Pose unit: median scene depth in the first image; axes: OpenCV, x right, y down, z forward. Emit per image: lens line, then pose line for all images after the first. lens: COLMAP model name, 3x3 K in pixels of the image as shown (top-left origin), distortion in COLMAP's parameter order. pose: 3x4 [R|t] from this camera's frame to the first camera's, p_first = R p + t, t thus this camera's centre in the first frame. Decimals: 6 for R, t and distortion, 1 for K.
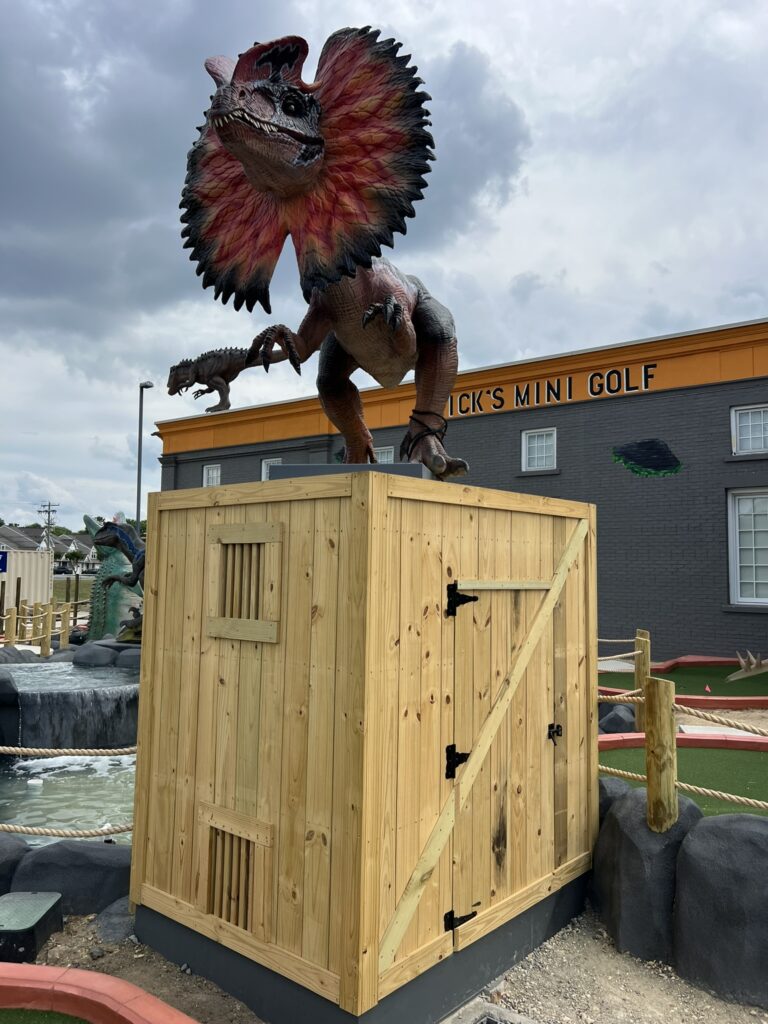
lens RADIAL K [[795.7, 0, 384.0], [0, 795.7, 512.0], [0, 0, 1]] dist [0.038360, -0.004420]
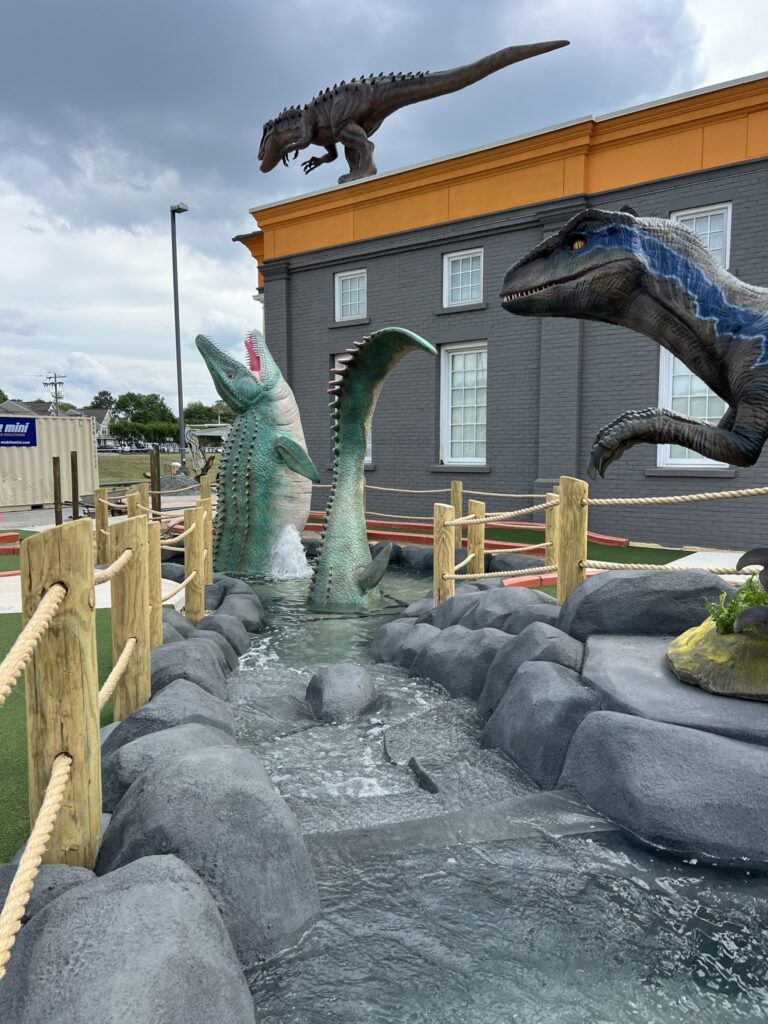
lens RADIAL K [[795.7, 0, 384.0], [0, 795.7, 512.0], [0, 0, 1]] dist [0.038360, -0.004420]
pose [[0.999779, -0.019465, -0.007885, -0.213168], [0.020478, 0.986862, 0.160262, 0.033530], [0.004662, -0.160389, 0.987043, 0.383001]]
